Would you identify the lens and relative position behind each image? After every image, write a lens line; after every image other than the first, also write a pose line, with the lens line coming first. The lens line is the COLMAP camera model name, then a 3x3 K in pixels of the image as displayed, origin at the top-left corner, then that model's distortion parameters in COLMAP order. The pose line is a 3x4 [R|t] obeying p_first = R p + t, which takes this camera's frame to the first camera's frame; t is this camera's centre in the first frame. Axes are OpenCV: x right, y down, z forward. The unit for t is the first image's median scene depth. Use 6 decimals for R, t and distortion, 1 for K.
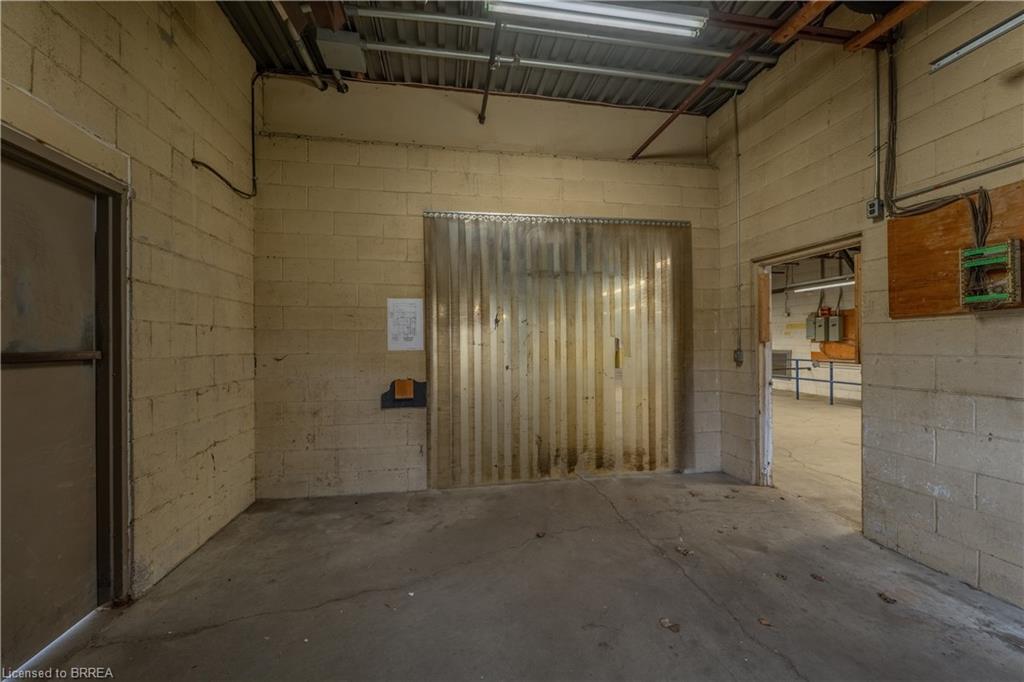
lens RADIAL K [[407.9, 0, 512.0], [0, 407.9, 341.0], [0, 0, 1]] dist [0.000542, -0.000063]
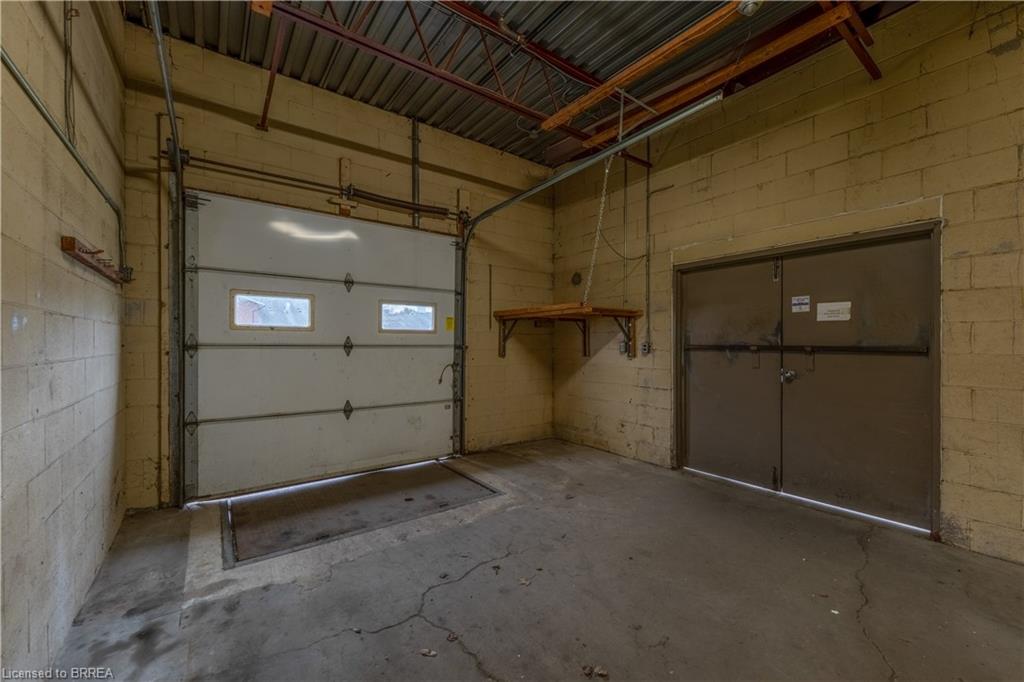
lens RADIAL K [[407.9, 0, 512.0], [0, 407.9, 341.0], [0, 0, 1]] dist [0.000542, -0.000063]
pose [[-0.893283, 0.000832, -0.449494, 0.843019], [0.003810, 0.999976, -0.005721, 0.007198], [0.449478, -0.006823, -0.893265, 1.536828]]
